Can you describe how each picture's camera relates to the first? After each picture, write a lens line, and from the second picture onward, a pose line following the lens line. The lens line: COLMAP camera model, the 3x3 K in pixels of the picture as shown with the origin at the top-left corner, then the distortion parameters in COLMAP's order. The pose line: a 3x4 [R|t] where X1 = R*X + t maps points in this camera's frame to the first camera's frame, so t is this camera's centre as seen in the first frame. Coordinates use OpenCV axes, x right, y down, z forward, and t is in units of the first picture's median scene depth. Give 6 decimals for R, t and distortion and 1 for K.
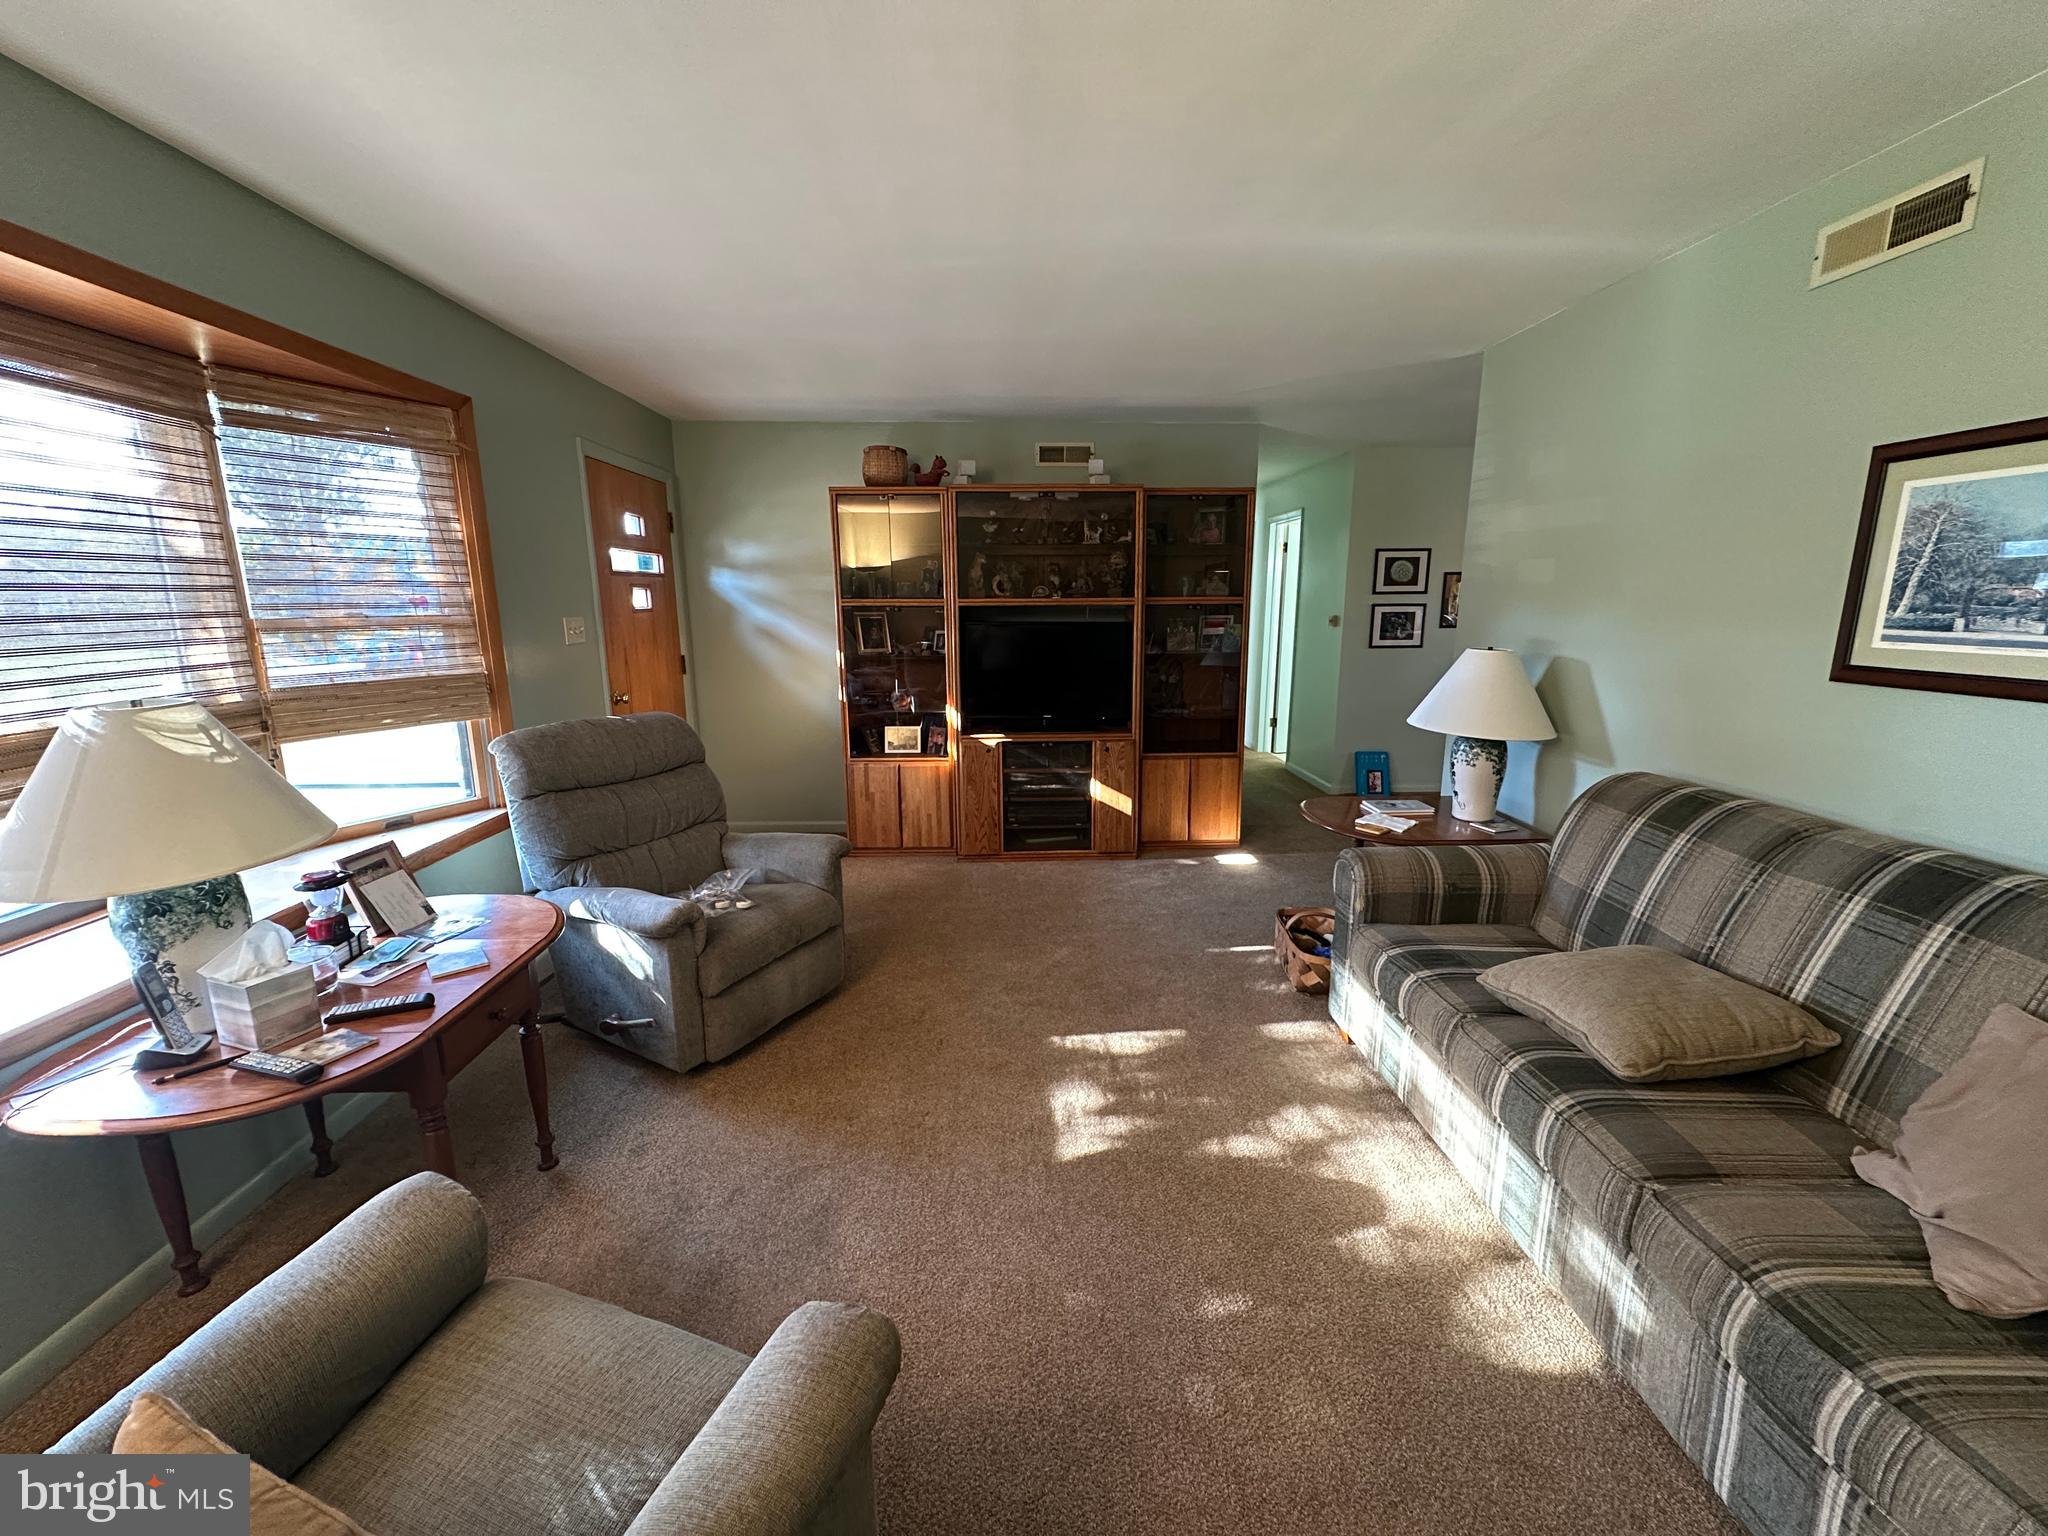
lens RADIAL K [[816.3, 0, 1024.0], [0, 816.3, 768.0], [0, 0, 1]] dist [-0.000714, -0.007846]
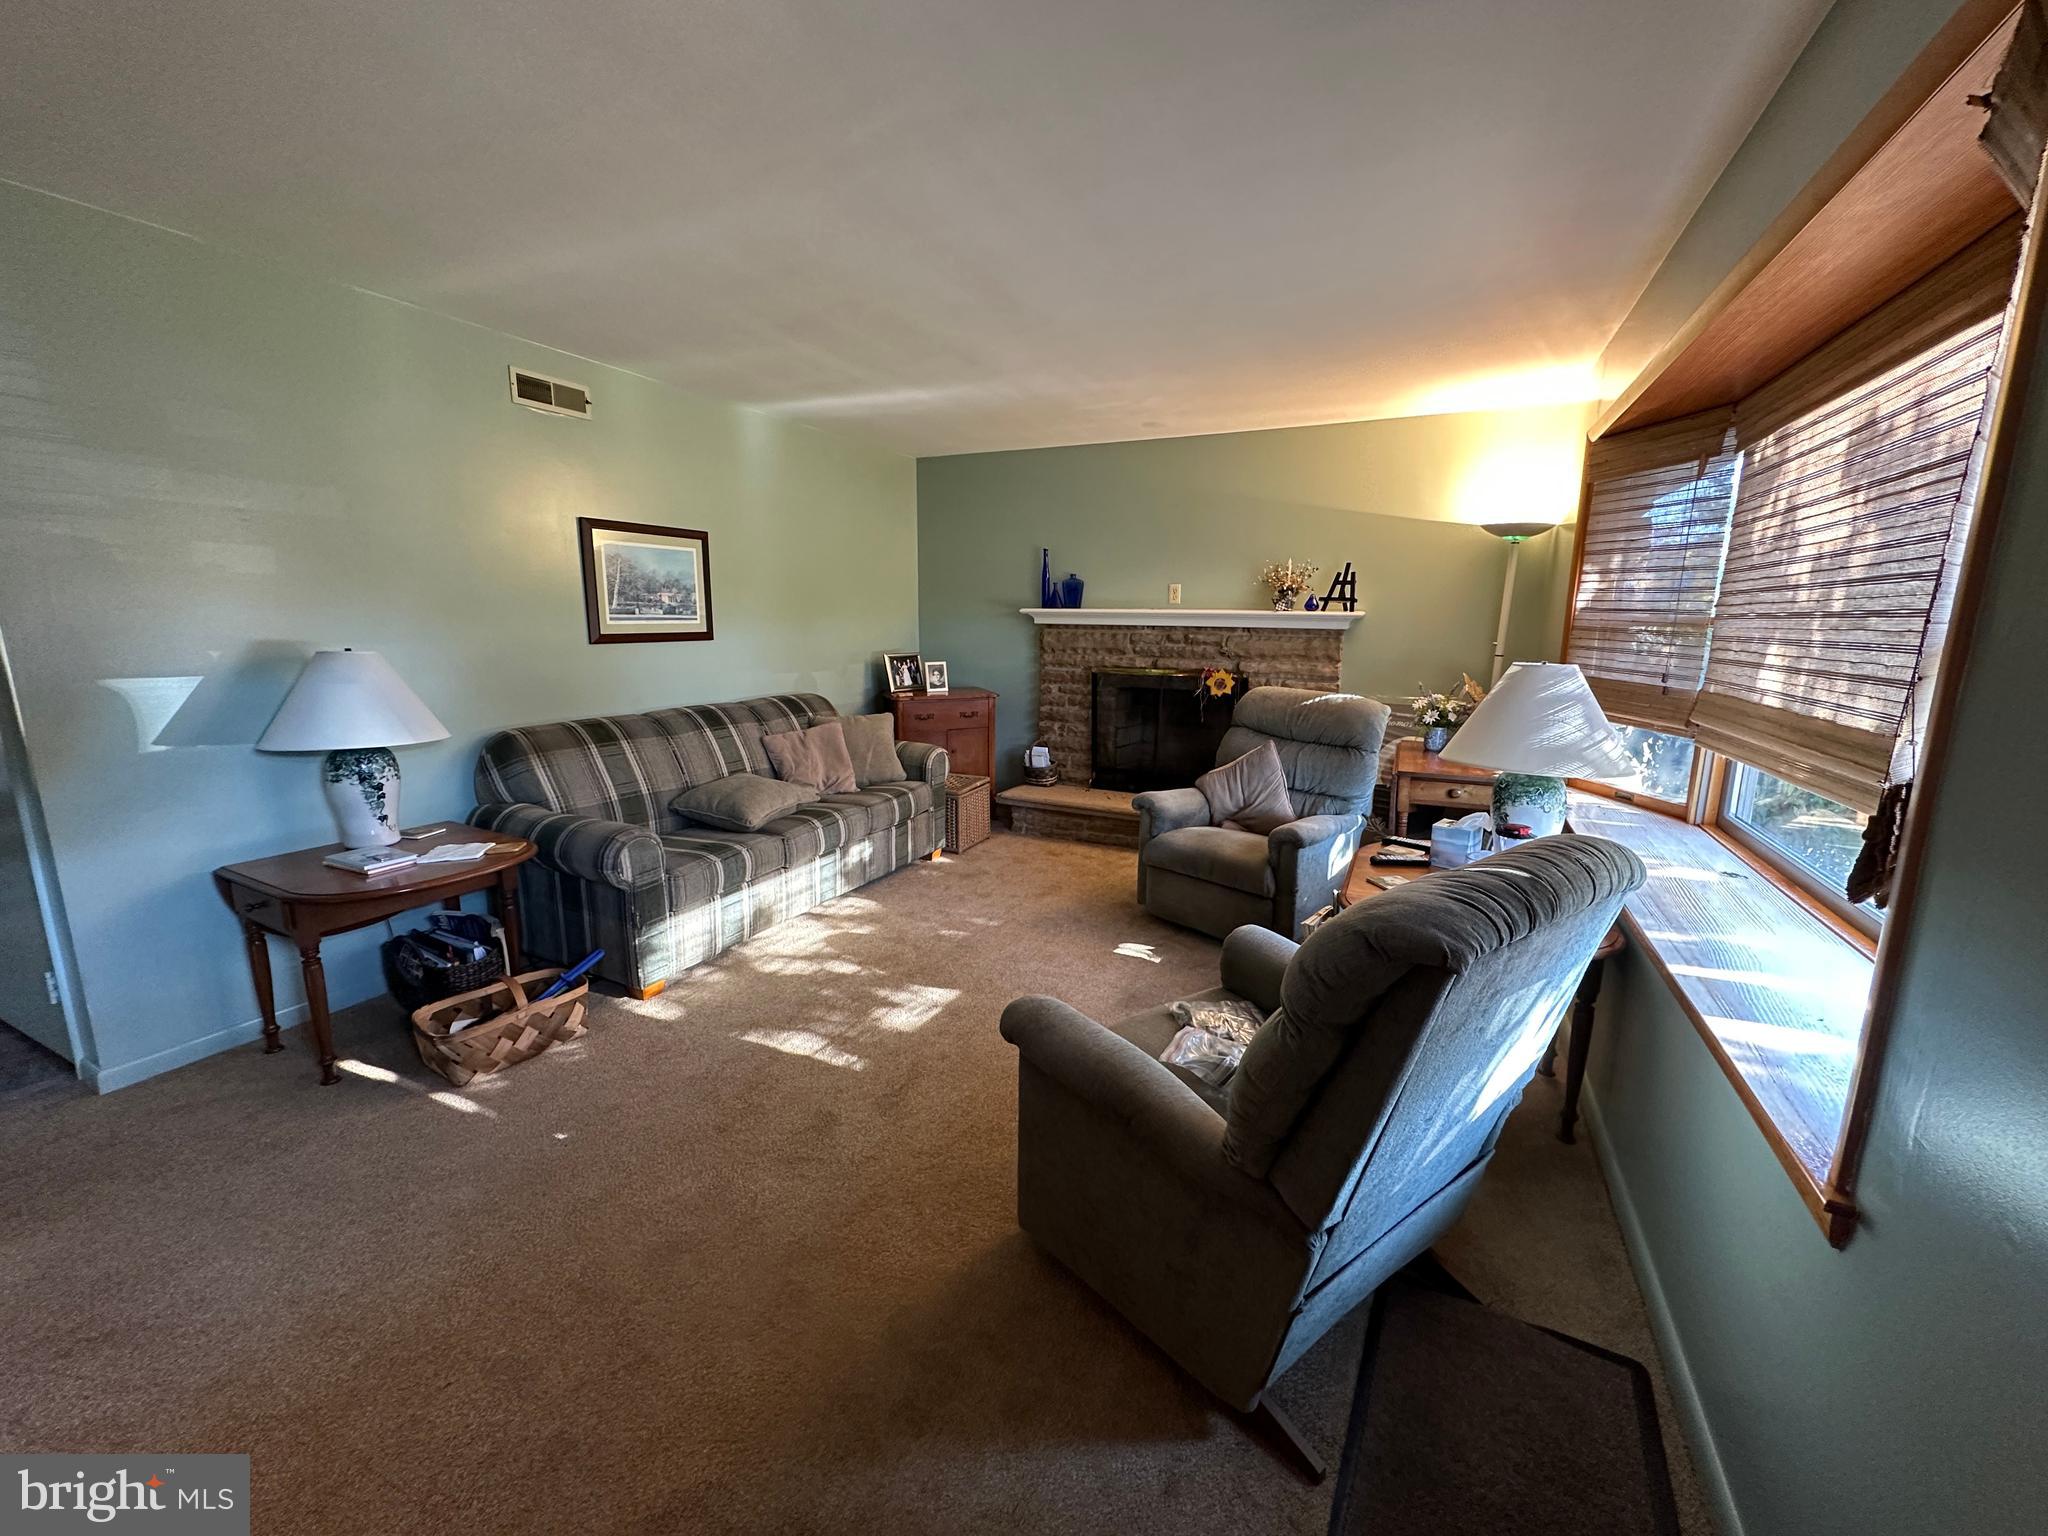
lens RADIAL K [[816.3, 0, 1024.0], [0, 816.3, 768.0], [0, 0, 1]] dist [-0.000714, -0.007846]
pose [[-0.885245, -0.099404, 0.454379, -0.667938], [0.080972, 0.929044, 0.360999, -0.395484], [-0.458023, 0.356364, -0.814383, 1.962829]]
